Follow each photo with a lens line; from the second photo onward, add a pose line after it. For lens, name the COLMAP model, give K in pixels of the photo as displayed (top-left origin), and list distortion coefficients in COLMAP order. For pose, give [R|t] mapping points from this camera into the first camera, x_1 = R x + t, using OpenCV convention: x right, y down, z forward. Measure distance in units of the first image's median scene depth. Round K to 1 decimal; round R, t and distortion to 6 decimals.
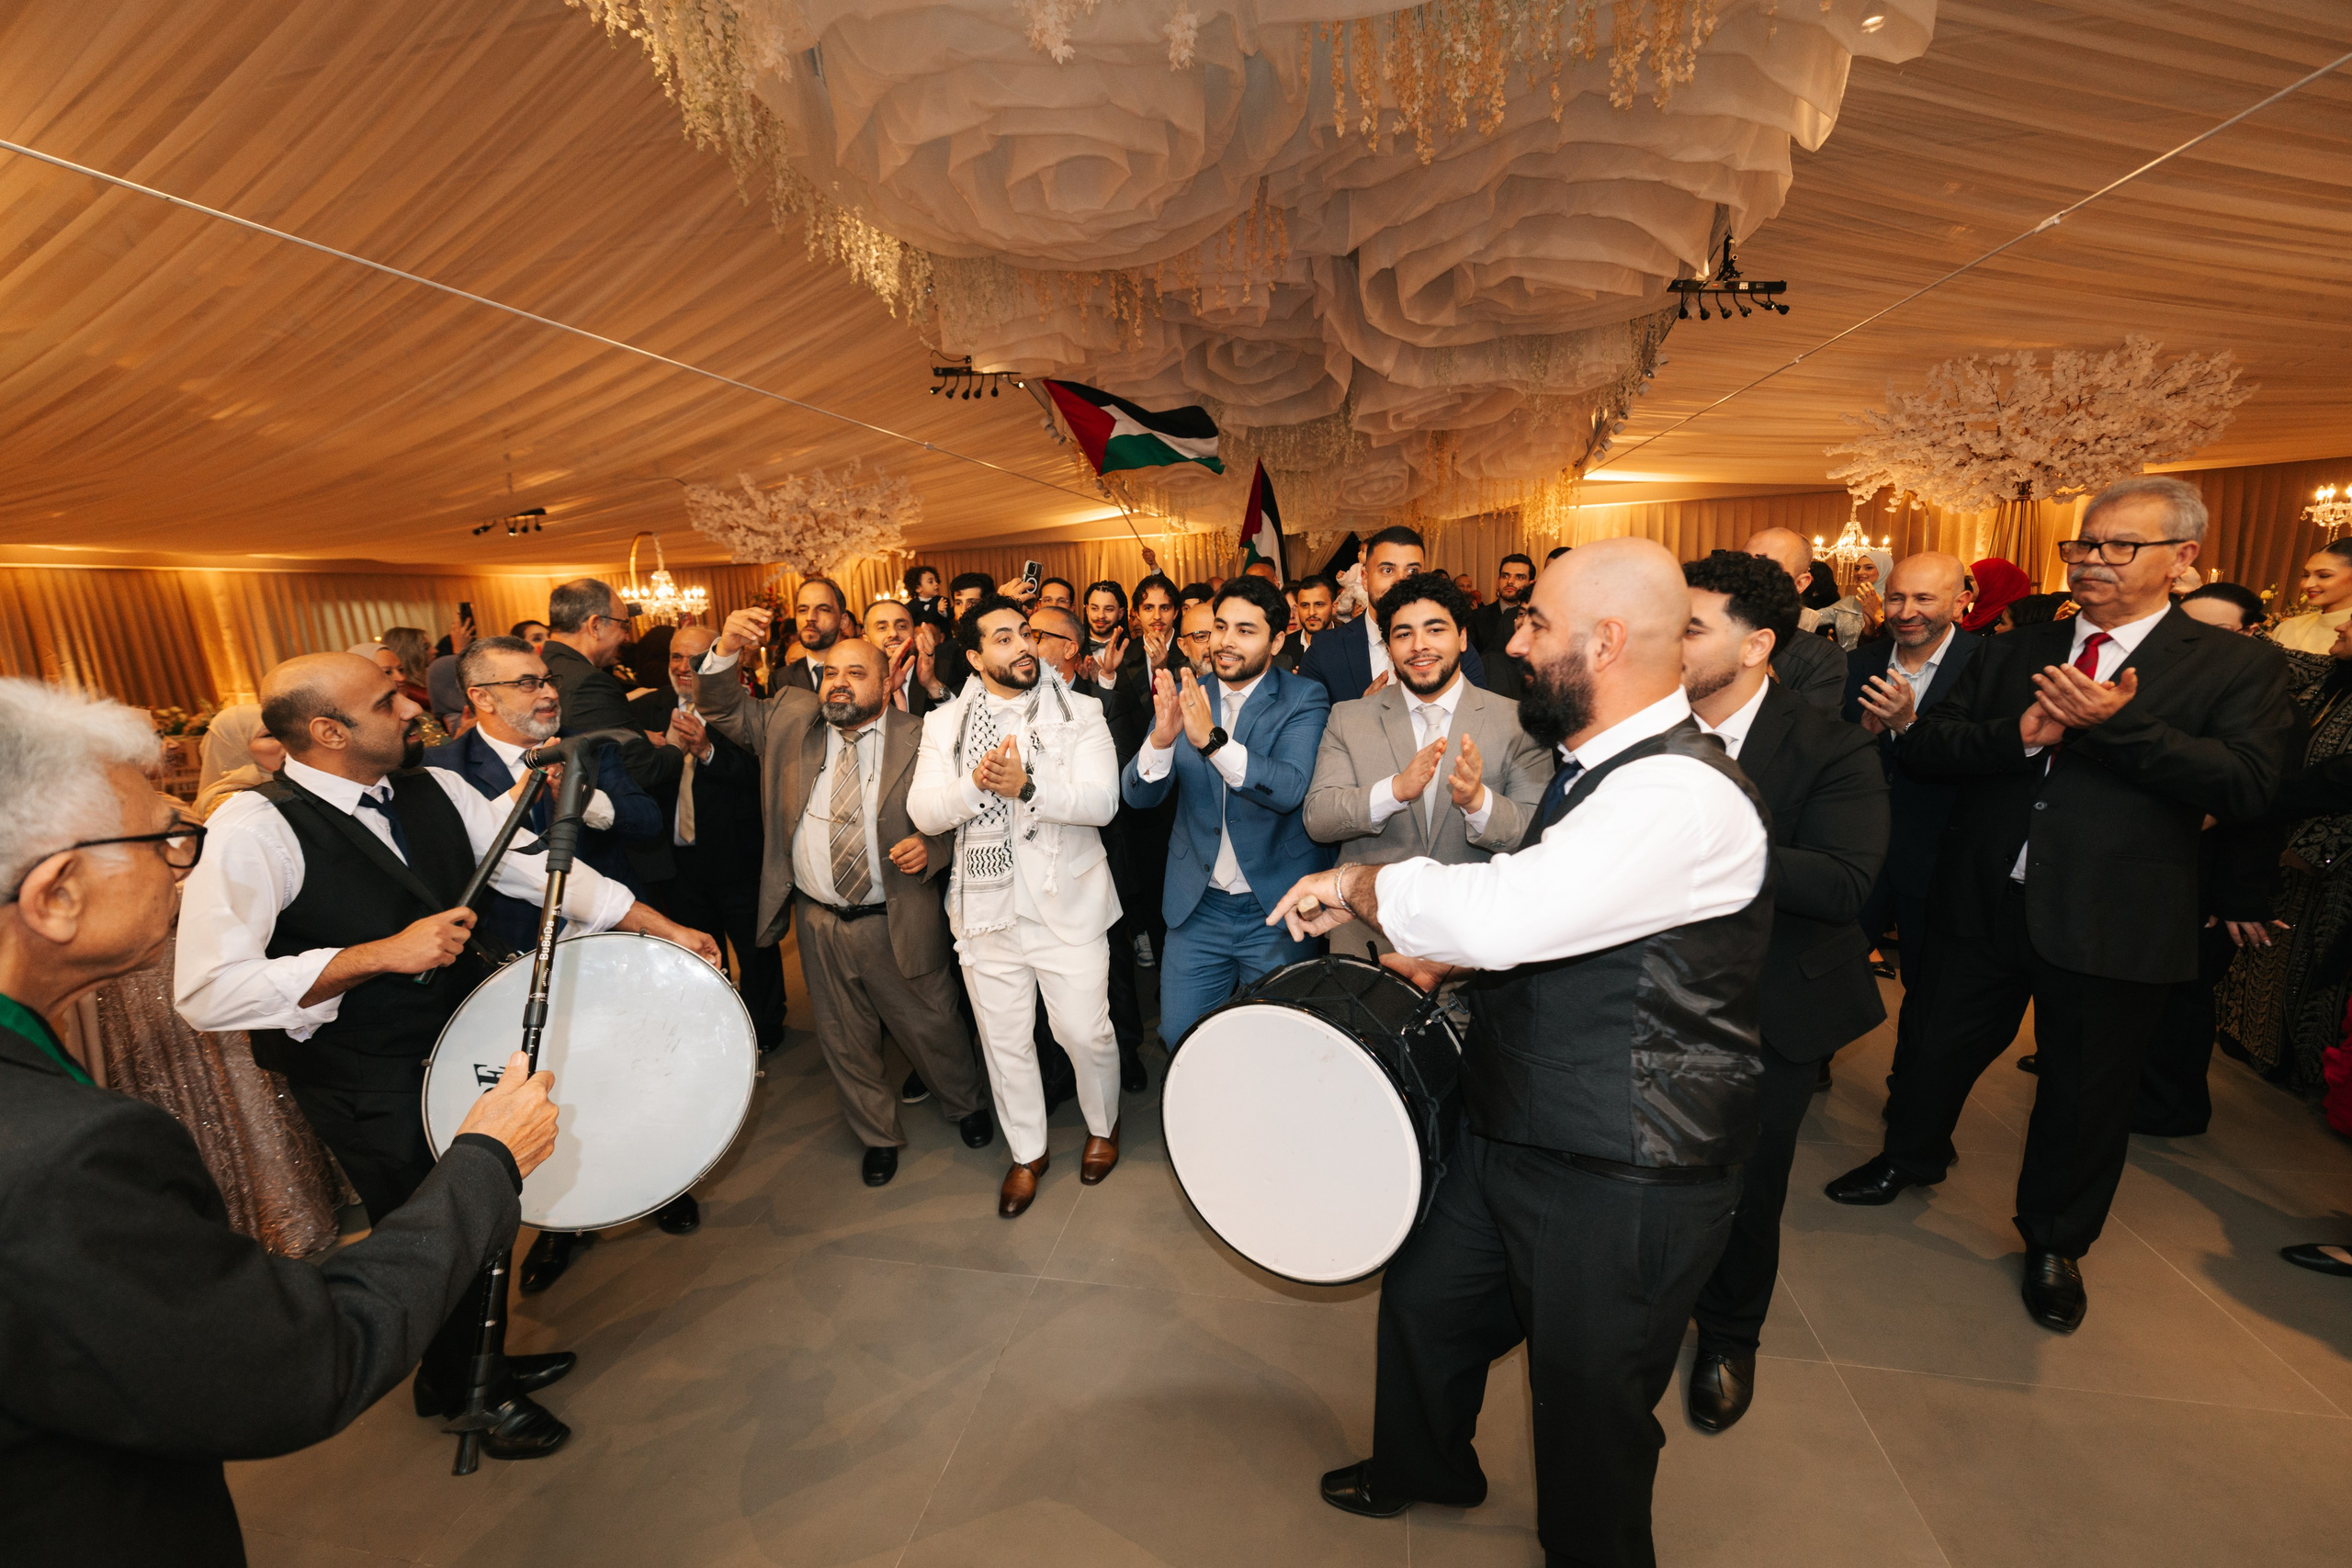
lens RADIAL K [[927.8, 0, 1175.3], [0, 927.8, 800.2], [0, 0, 1]] dist [0.000277, -0.001076]
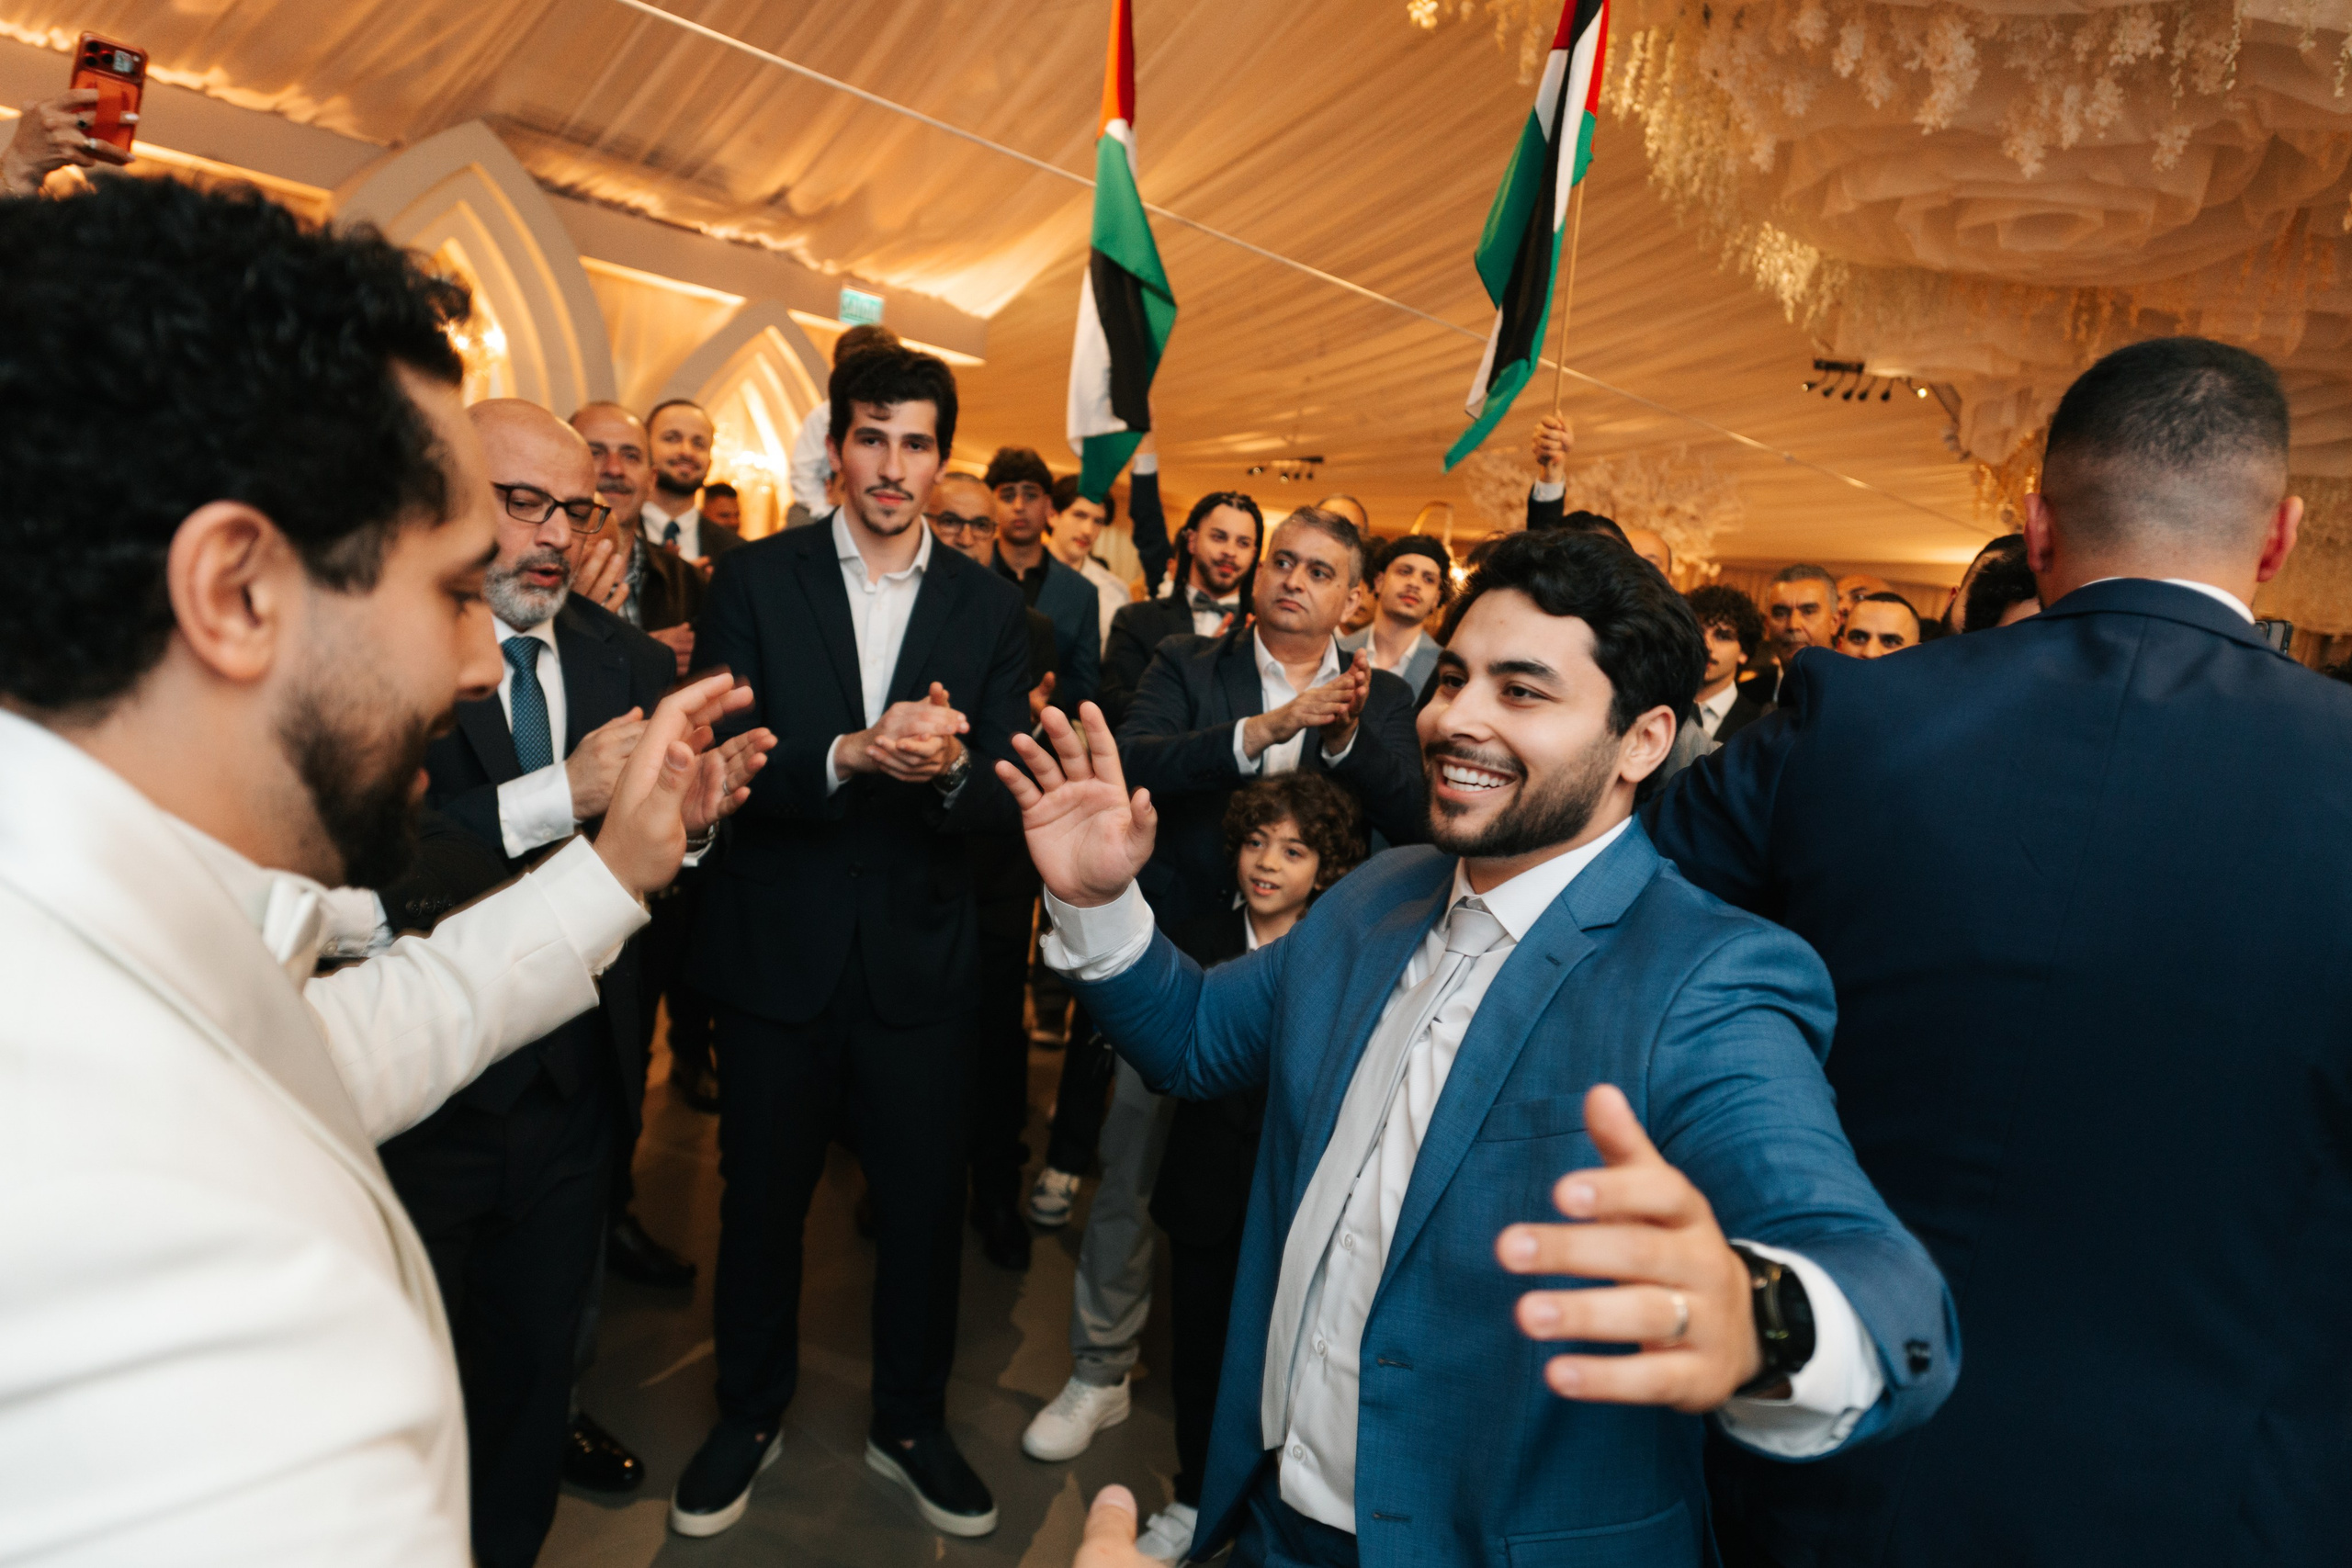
lens RADIAL K [[1586.7, 0, 1196.8], [0, 1586.7, 799.2], [0, 0, 1]] dist [-0.005546, 0.004370]
pose [[0.838964, 0.230257, -0.493074, 0.060699], [-0.280285, 0.959483, -0.028842, 0.099180], [0.466455, 0.162399, 0.869509, -0.408526]]
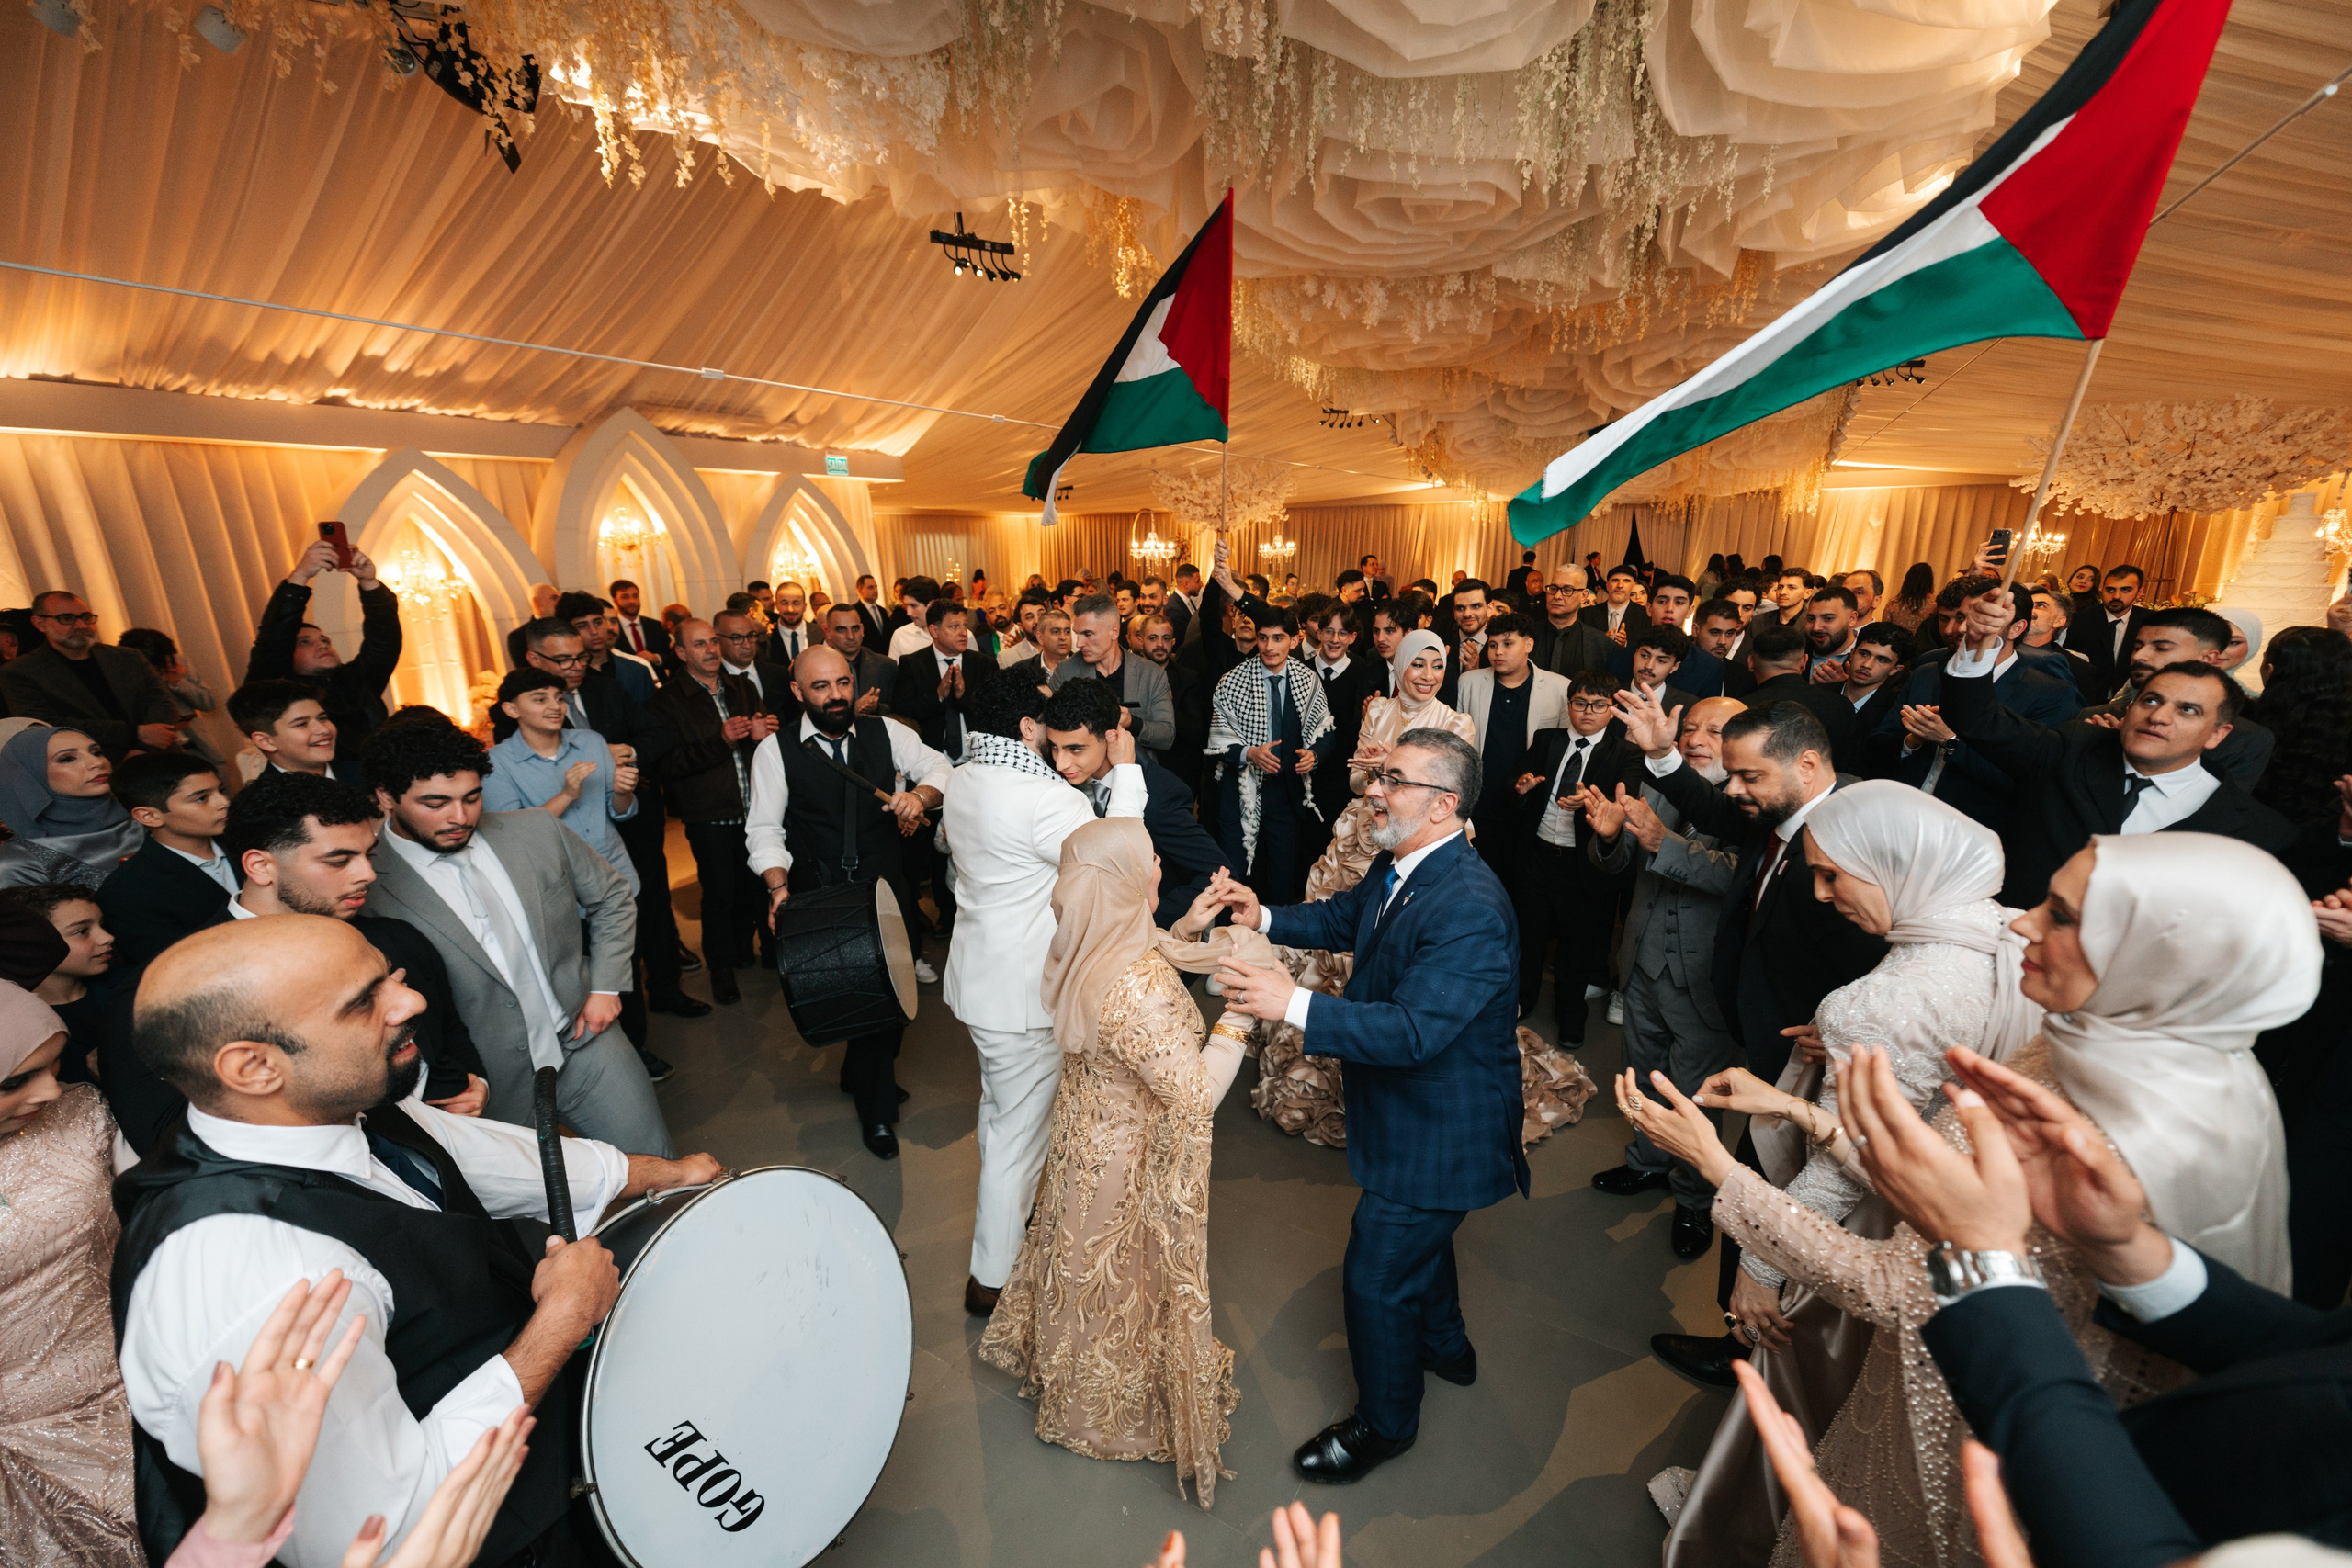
lens RADIAL K [[927.8, 0, 1180.2], [0, 927.8, 788.2], [0, 0, 1]] dist [0.000277, -0.001076]
pose [[0.946145, 0.116881, -0.301907, 0.064589], [-0.097447, 0.992124, 0.078702, 0.079975], [0.308728, -0.045043, 0.950083, -0.620541]]
